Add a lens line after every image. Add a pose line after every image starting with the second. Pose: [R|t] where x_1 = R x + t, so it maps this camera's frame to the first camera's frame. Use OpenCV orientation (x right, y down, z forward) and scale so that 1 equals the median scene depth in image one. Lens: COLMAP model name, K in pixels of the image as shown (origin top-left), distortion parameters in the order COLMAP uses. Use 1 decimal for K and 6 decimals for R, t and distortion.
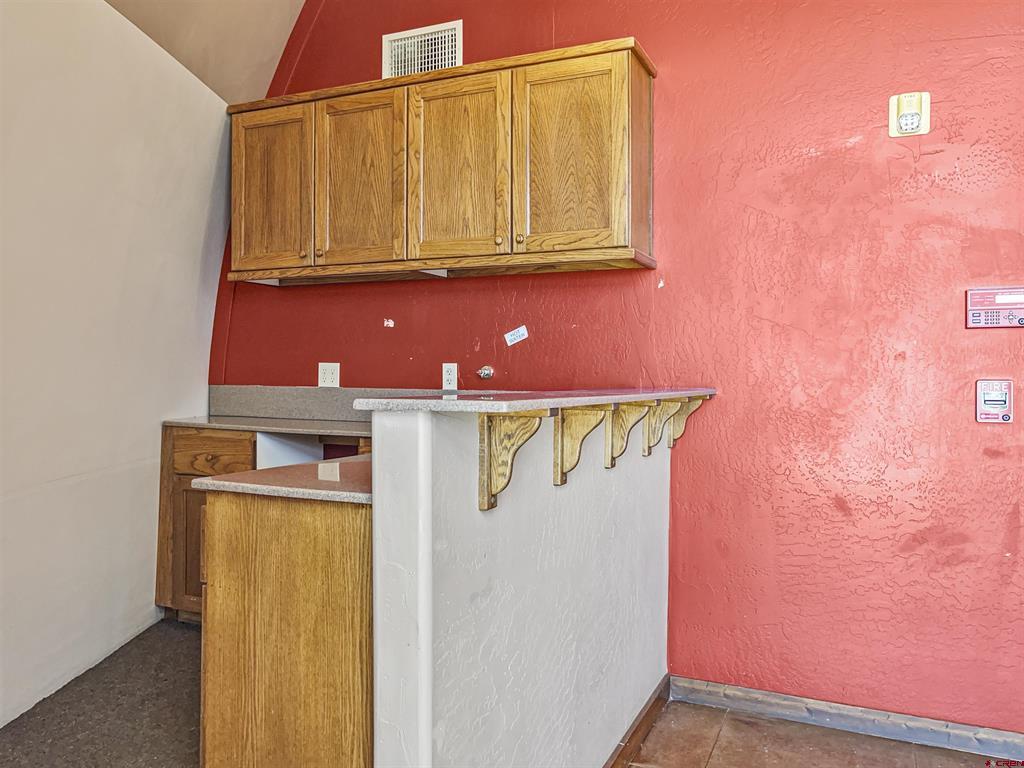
lens RADIAL K [[811.4, 0, 512.0], [0, 811.4, 384.0], [0, 0, 1]] dist [-0.087220, 0.131249]
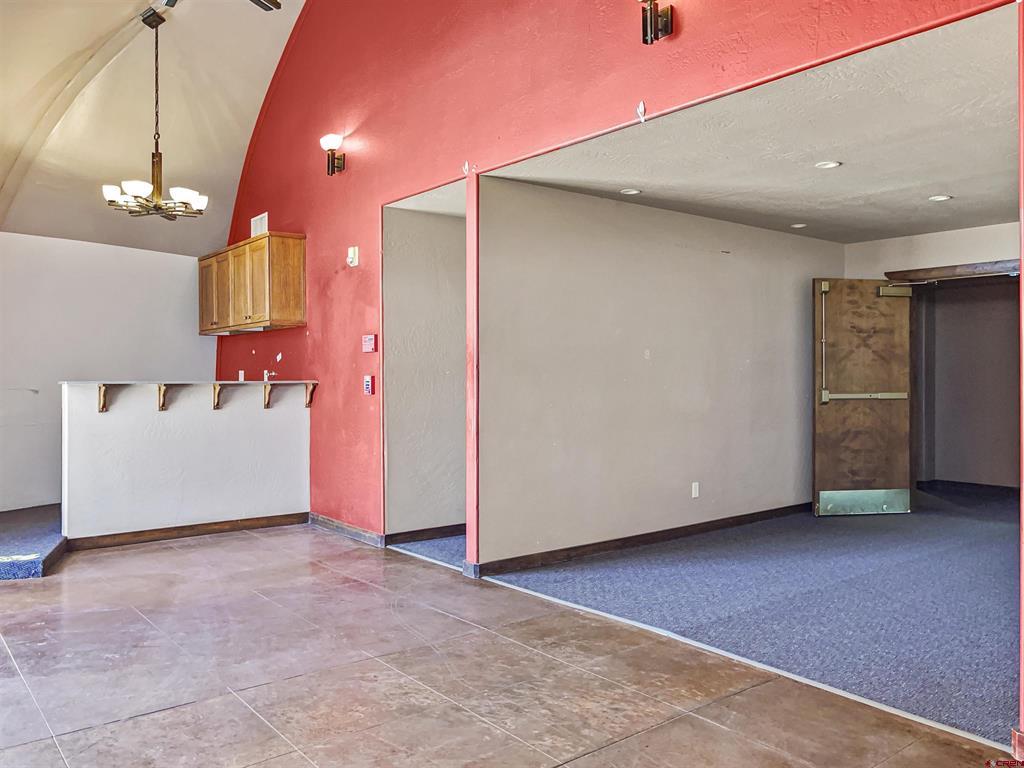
lens RADIAL K [[811.4, 0, 512.0], [0, 811.4, 384.0], [0, 0, 1]] dist [-0.087220, 0.131249]
pose [[0.886150, -0.007666, -0.463335, 1.538562], [0.007645, 0.999969, -0.001922, 0.021375], [0.463335, -0.001839, 0.886181, -0.620689]]
